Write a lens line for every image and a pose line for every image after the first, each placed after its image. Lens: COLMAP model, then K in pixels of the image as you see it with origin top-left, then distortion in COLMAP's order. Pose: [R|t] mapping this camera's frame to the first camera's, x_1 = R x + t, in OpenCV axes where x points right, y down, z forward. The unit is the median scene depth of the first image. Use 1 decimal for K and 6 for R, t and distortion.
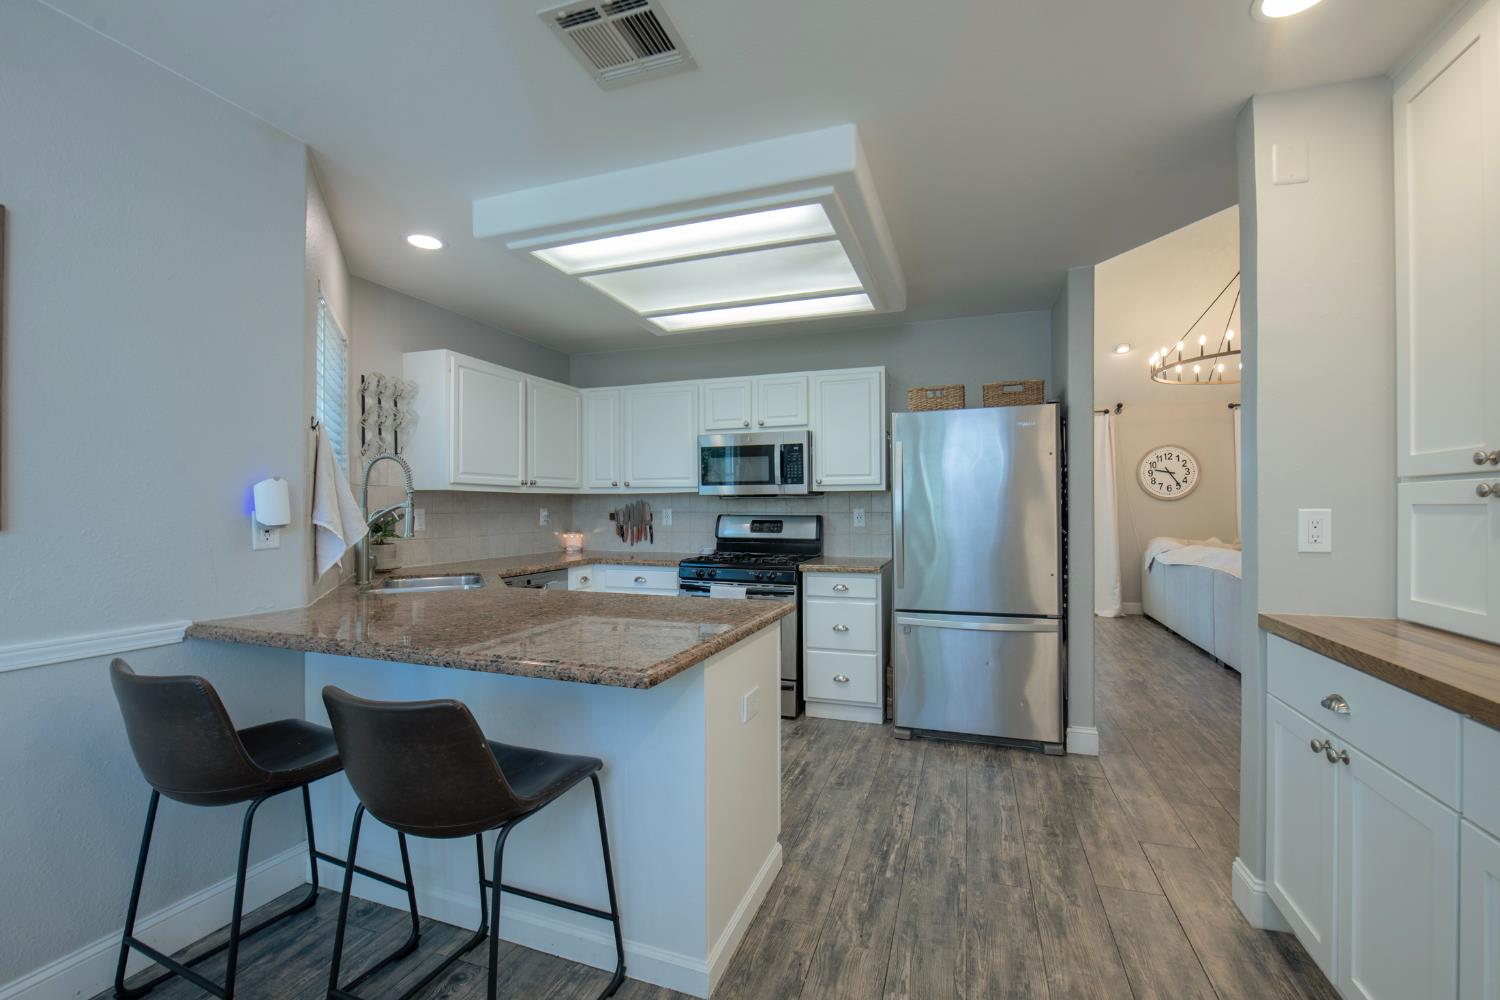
lens RADIAL K [[629.6, 0, 750.0], [0, 629.6, 500.0], [0, 0, 1]] dist [0.002680, 0.000175]
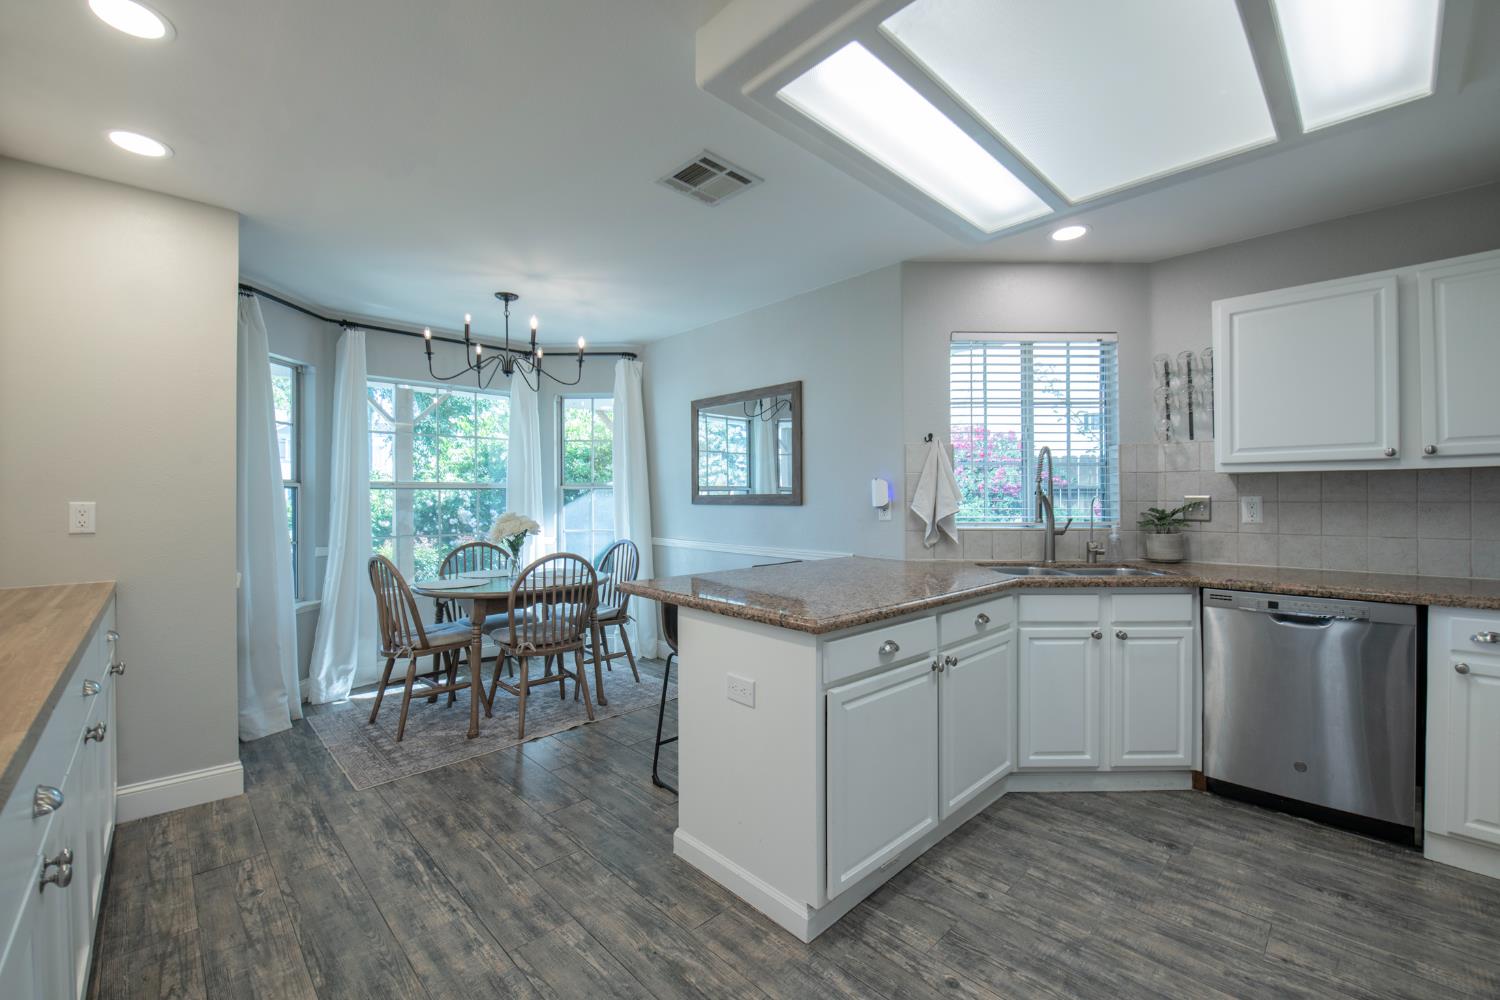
lens RADIAL K [[609.3, 0, 752.6], [0, 609.3, 492.7], [0, 0, 1]] dist [-0.023528, -0.000212]
pose [[-0.442077, -0.007549, -0.896945, 0.453264], [0.012601, 0.999814, -0.014626, 0.012431], [0.896889, -0.017768, -0.441899, 0.759726]]
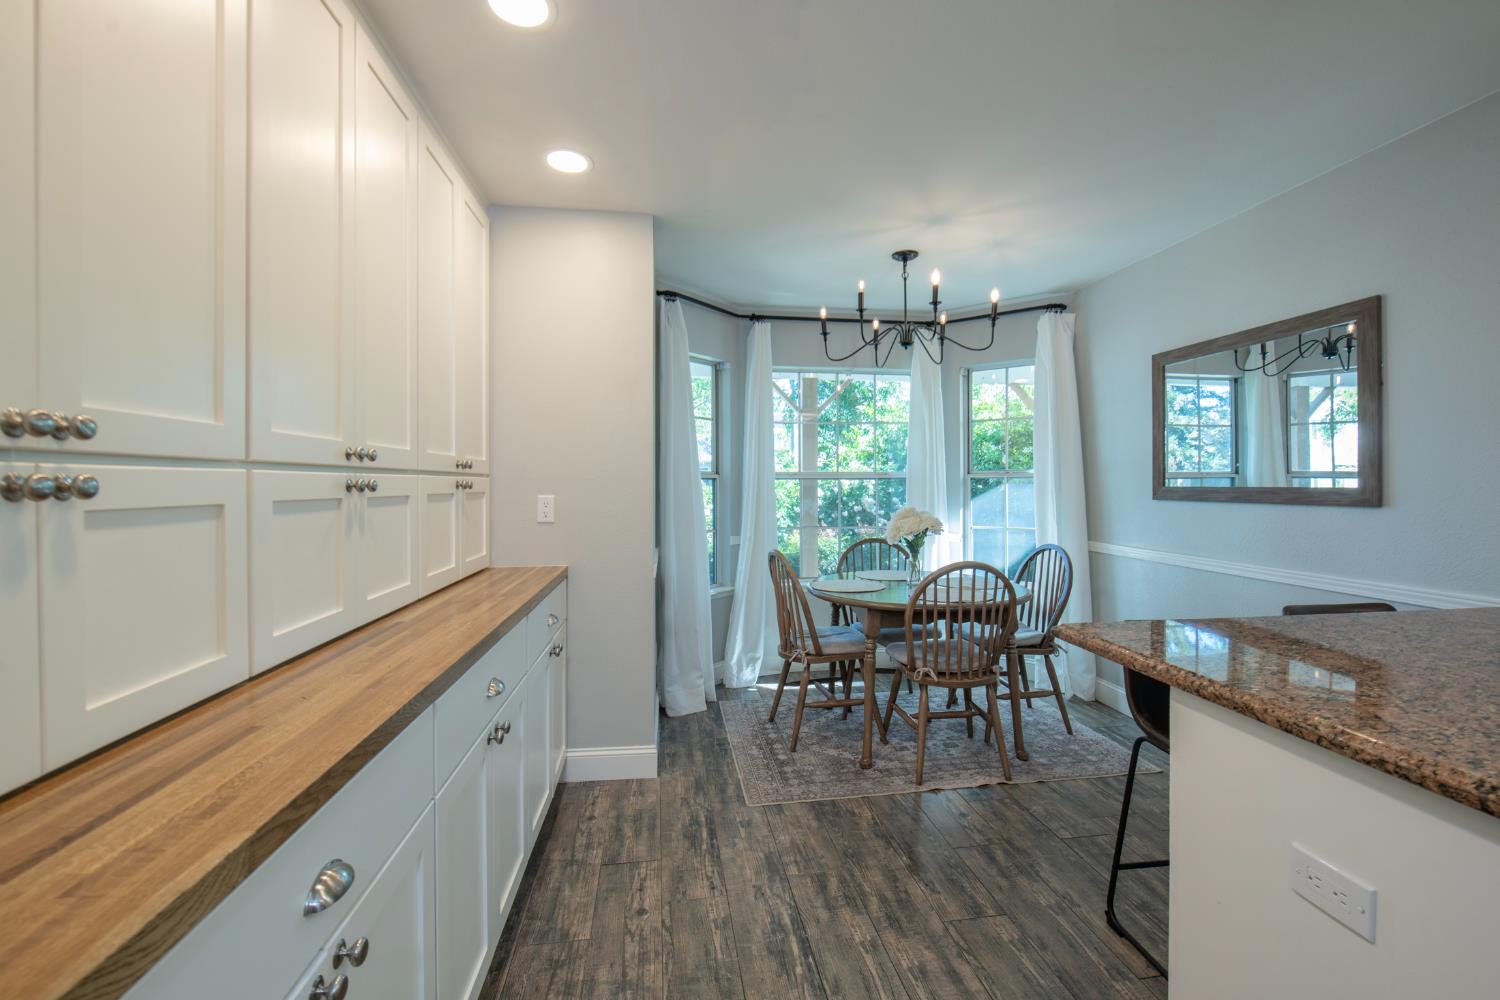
lens RADIAL K [[633.1, 0, 758.9], [0, 633.1, 489.6], [0, 0, 1]] dist [0.006006, -0.002858]
pose [[-0.881880, 0.004024, -0.471457, 0.345207], [0.005570, 0.999983, -0.001883, 0.000705], [0.471441, -0.004287, -0.881887, 0.652344]]
